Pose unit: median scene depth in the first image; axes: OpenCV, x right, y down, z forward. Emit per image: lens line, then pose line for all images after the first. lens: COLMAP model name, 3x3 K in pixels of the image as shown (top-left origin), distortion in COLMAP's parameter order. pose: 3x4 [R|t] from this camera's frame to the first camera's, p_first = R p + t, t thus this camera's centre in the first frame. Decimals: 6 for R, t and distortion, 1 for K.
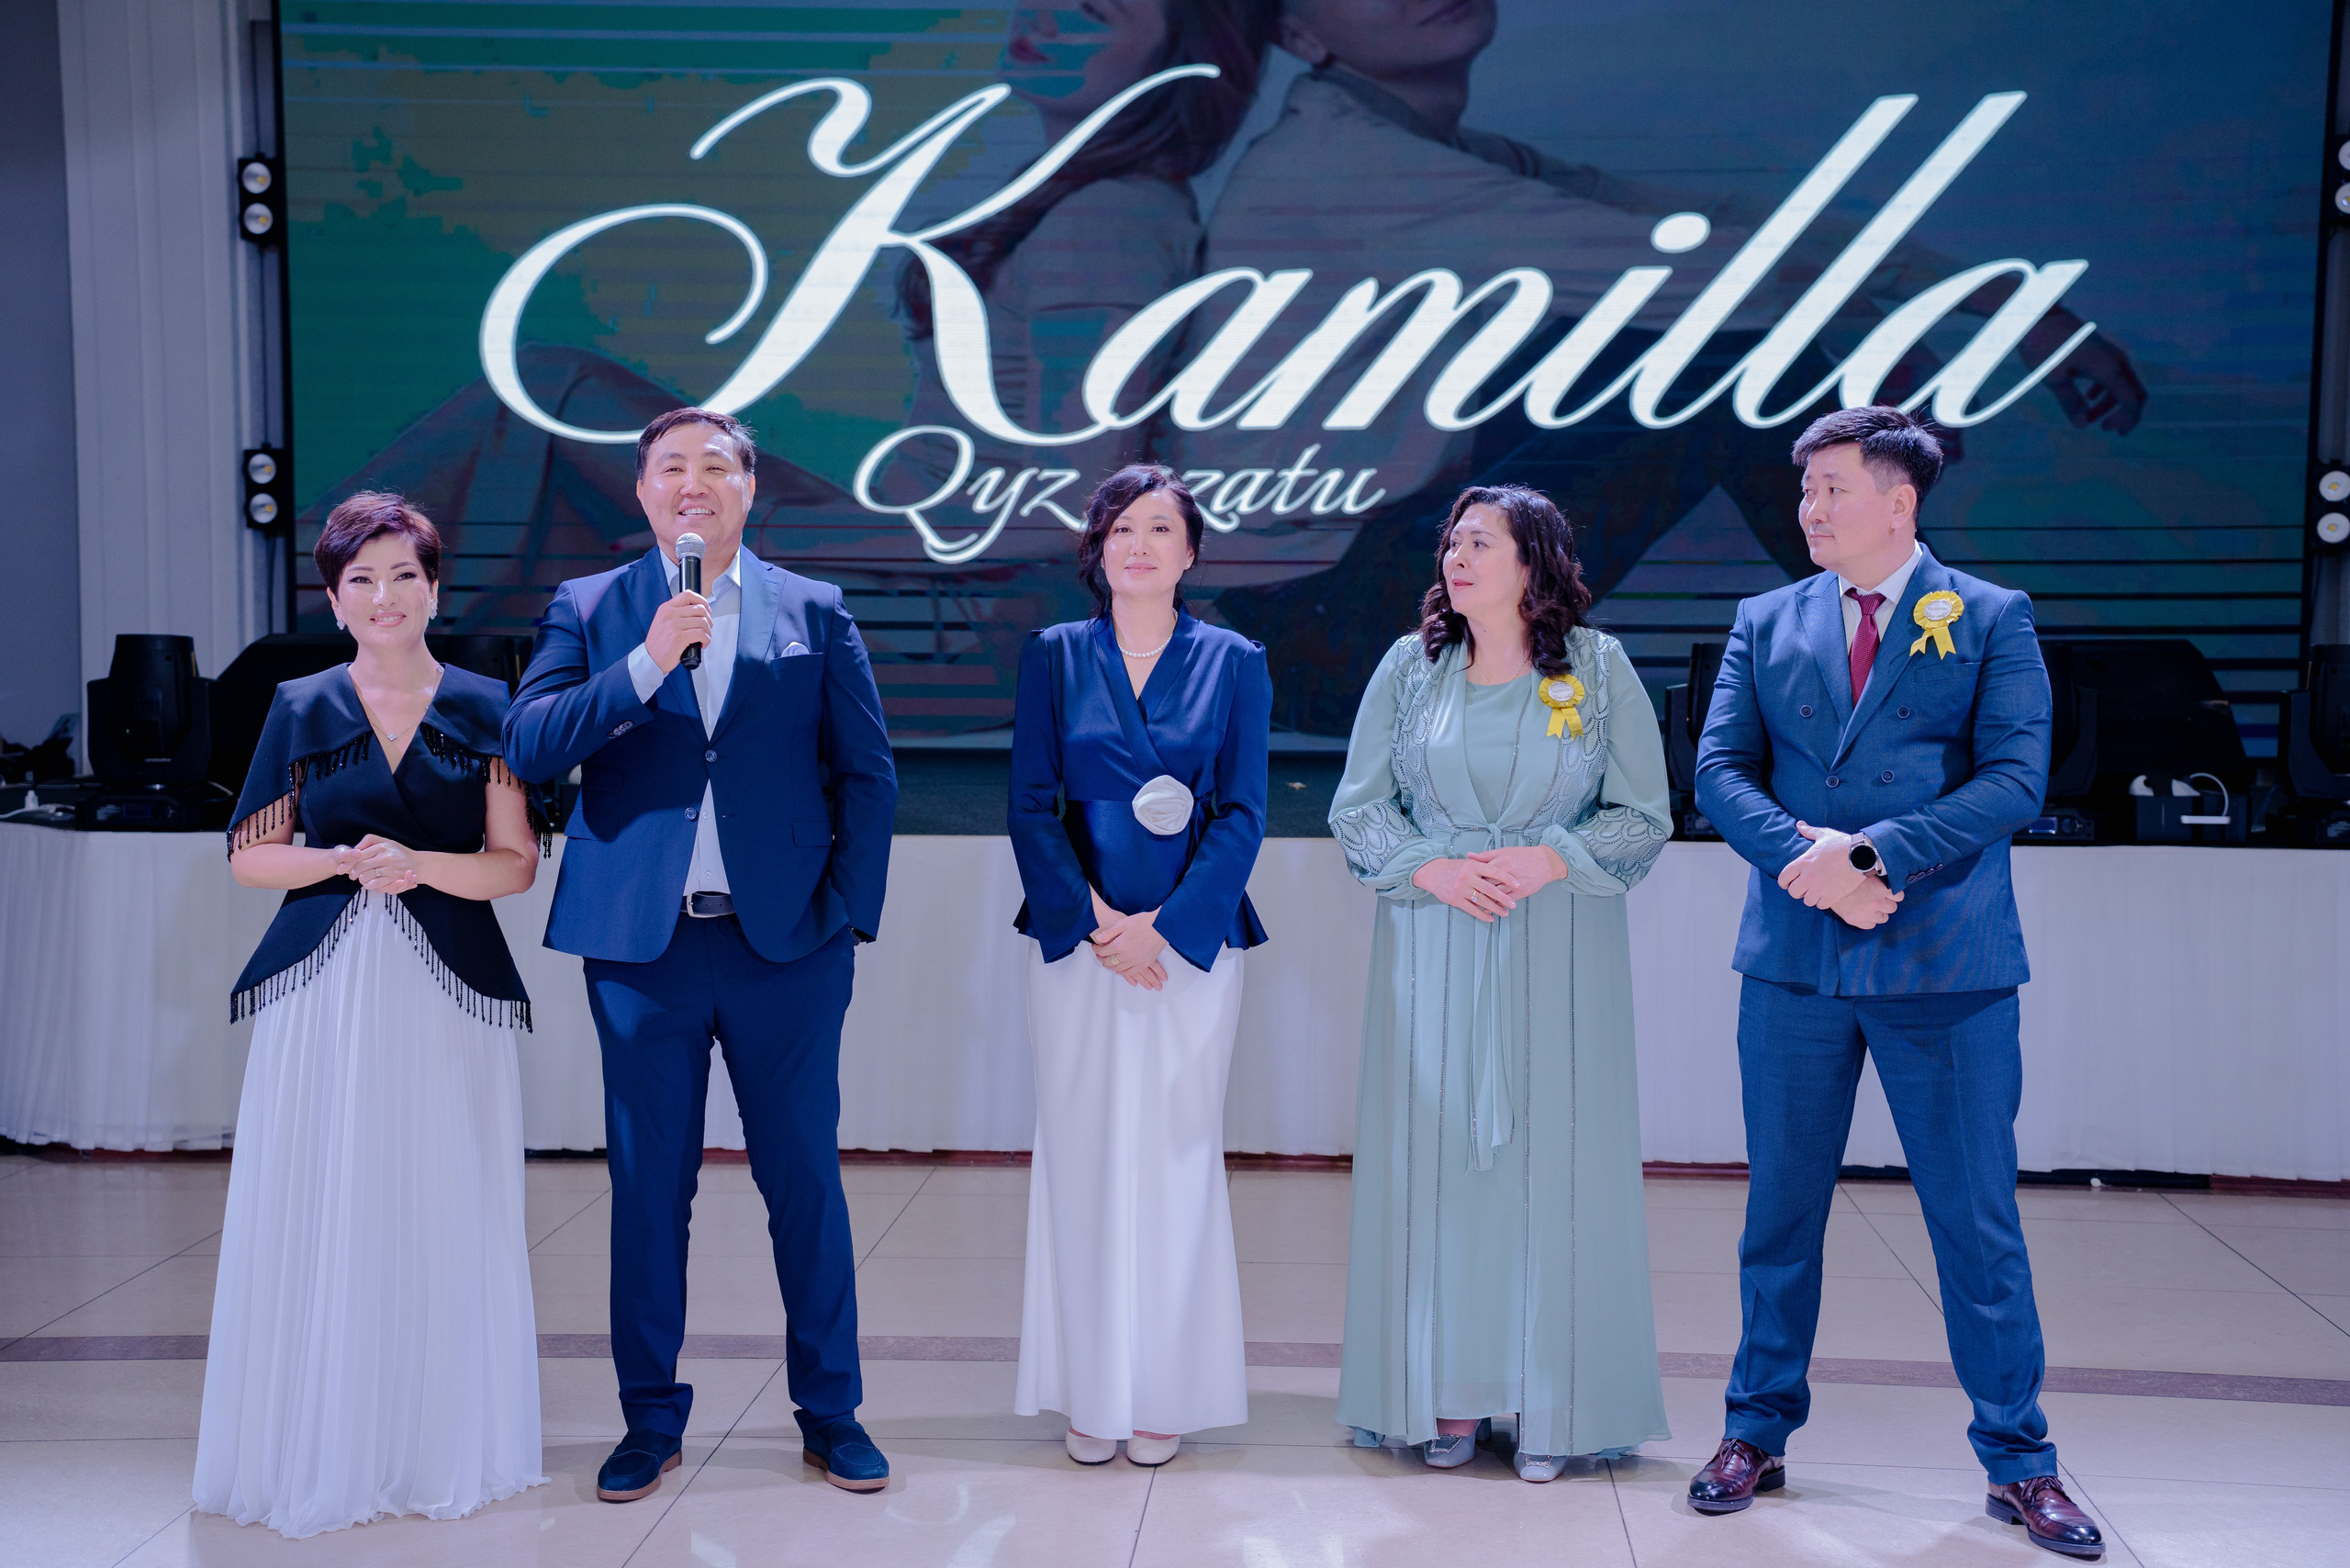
lens RADIAL K [[3349.9, 0, 1182.2], [0, 3349.9, 738.2], [0, 0, 1]] dist [0.337378, 0.000000]
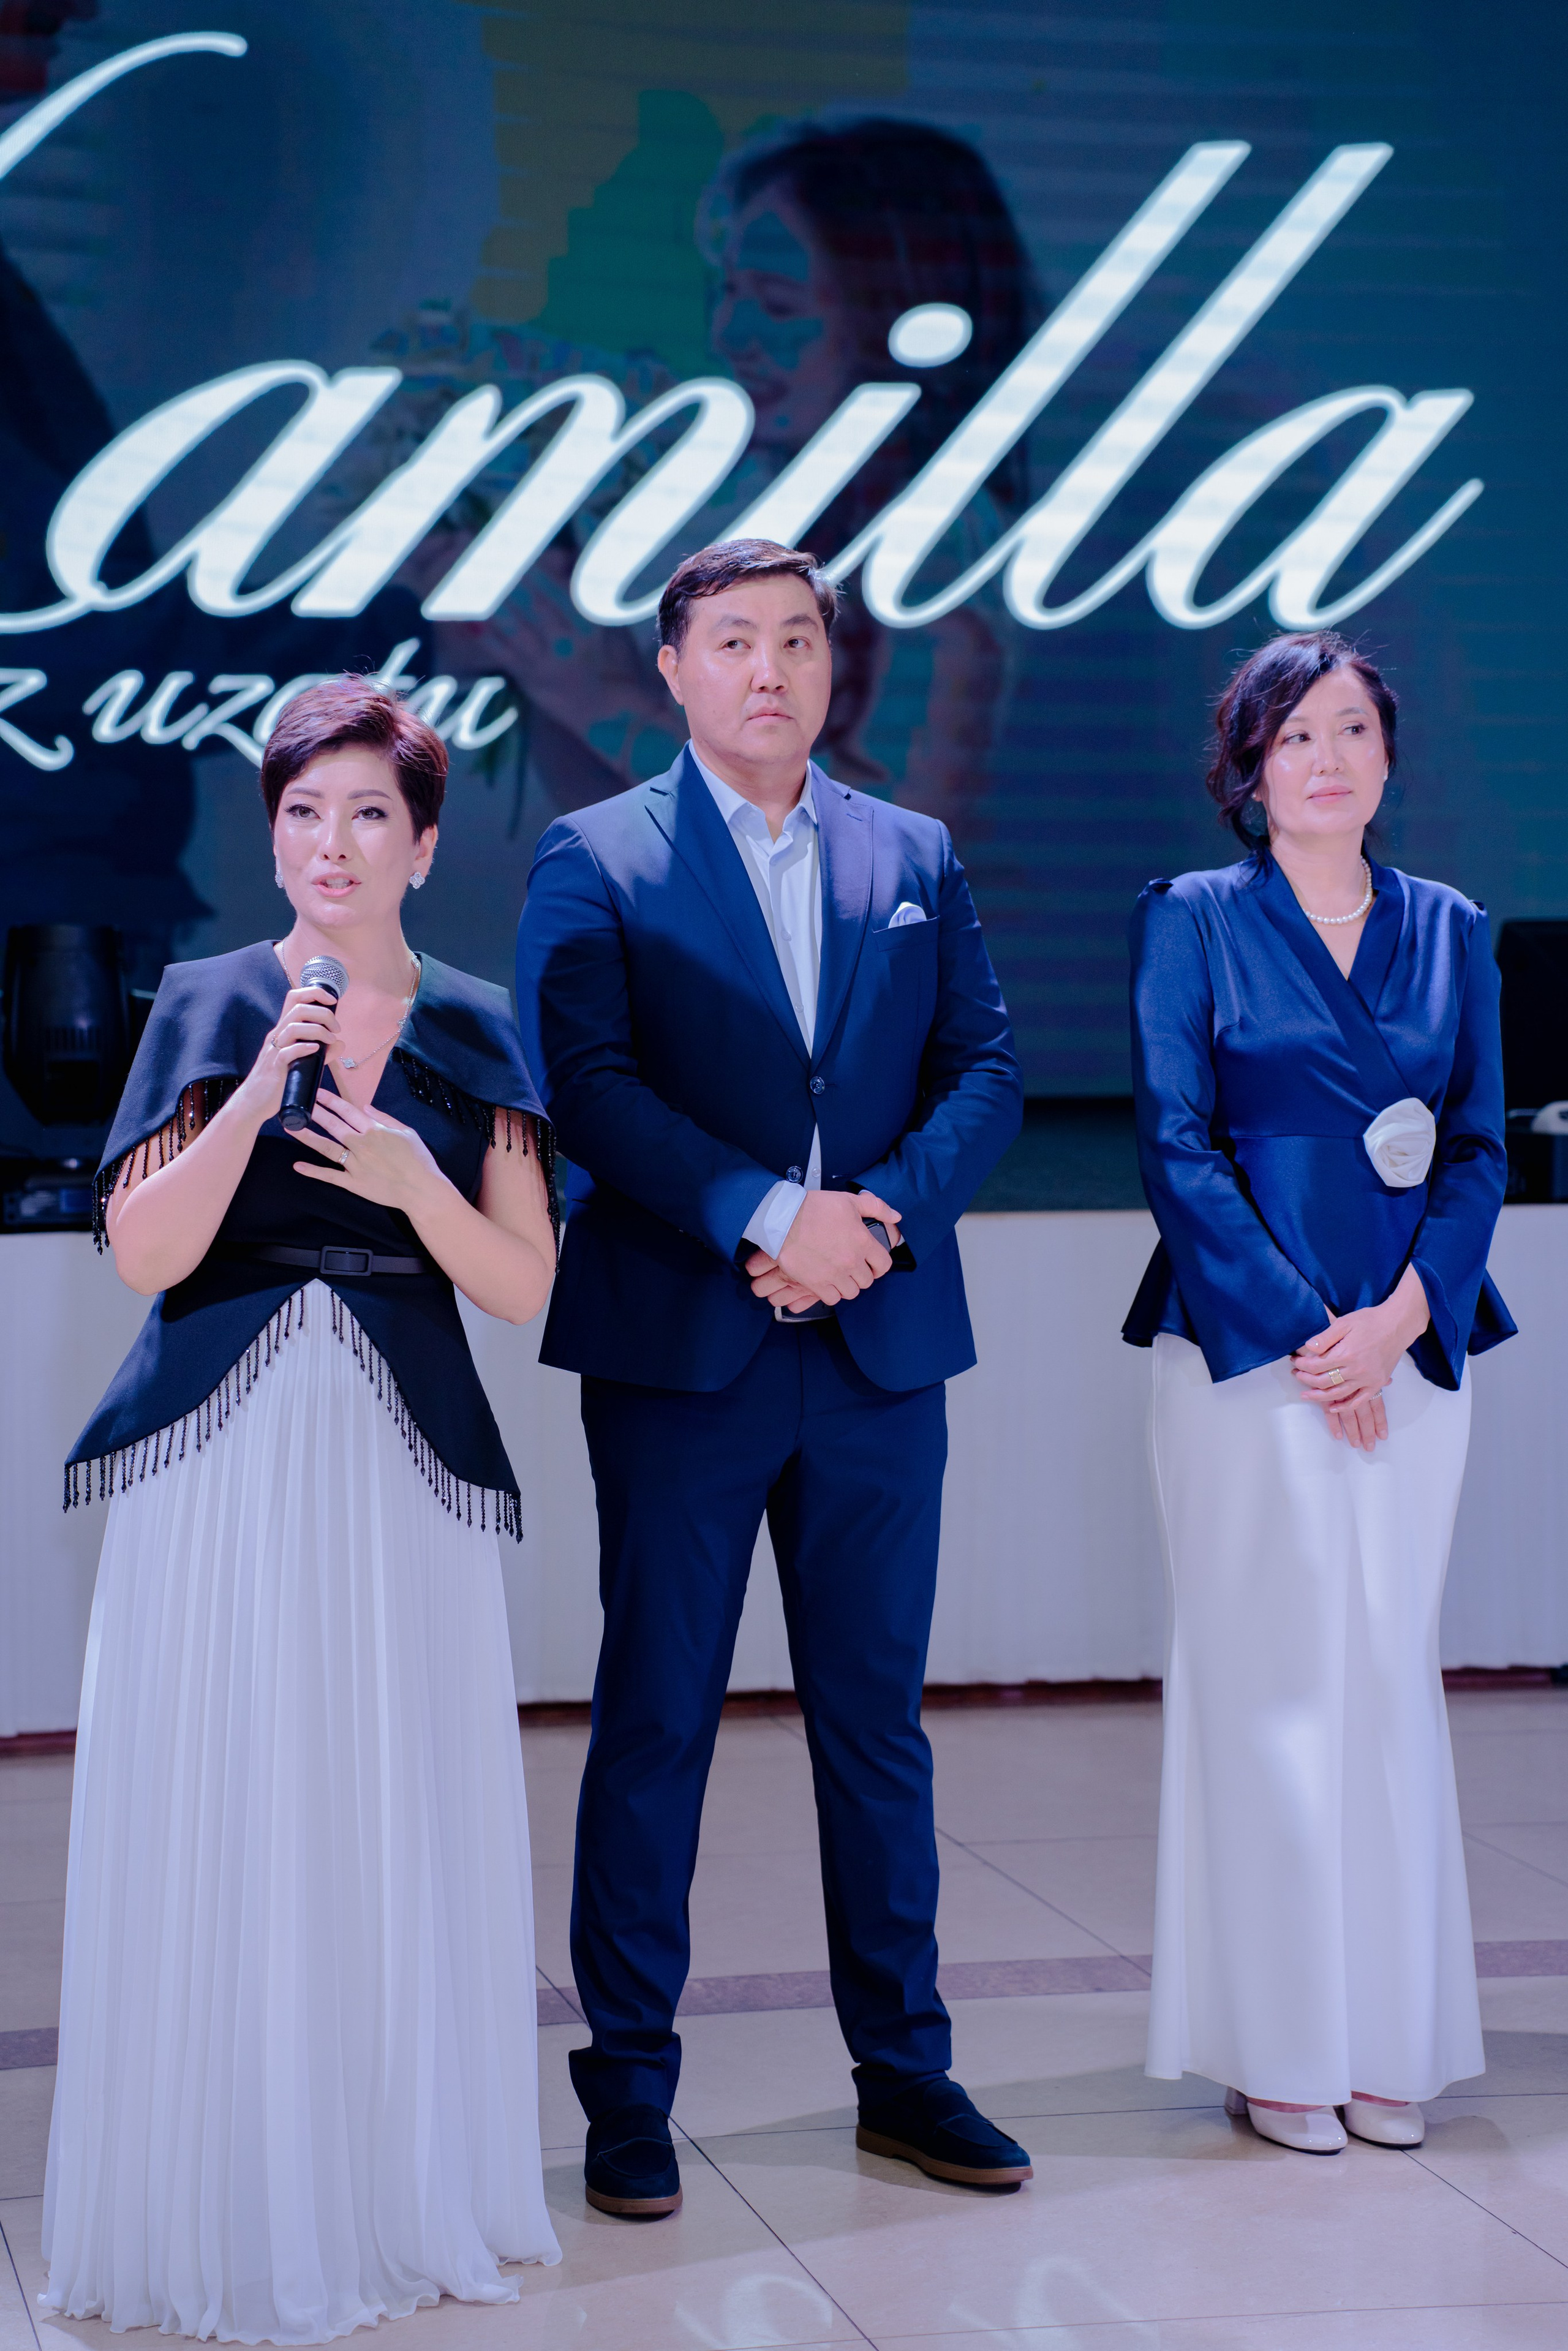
lens RADIAL K [[4946.3, 0, 783.7], [0, 4946.3, 1171.1], [0, 0, 1]] dist [0.702188, 0.000000]
pose [[0.955504, -0.023616, 0.294031, -0.182837], [0.019830, 0.999678, 0.015853, 0.002805], [-0.294311, -0.009317, 0.955664, 0.037077]]
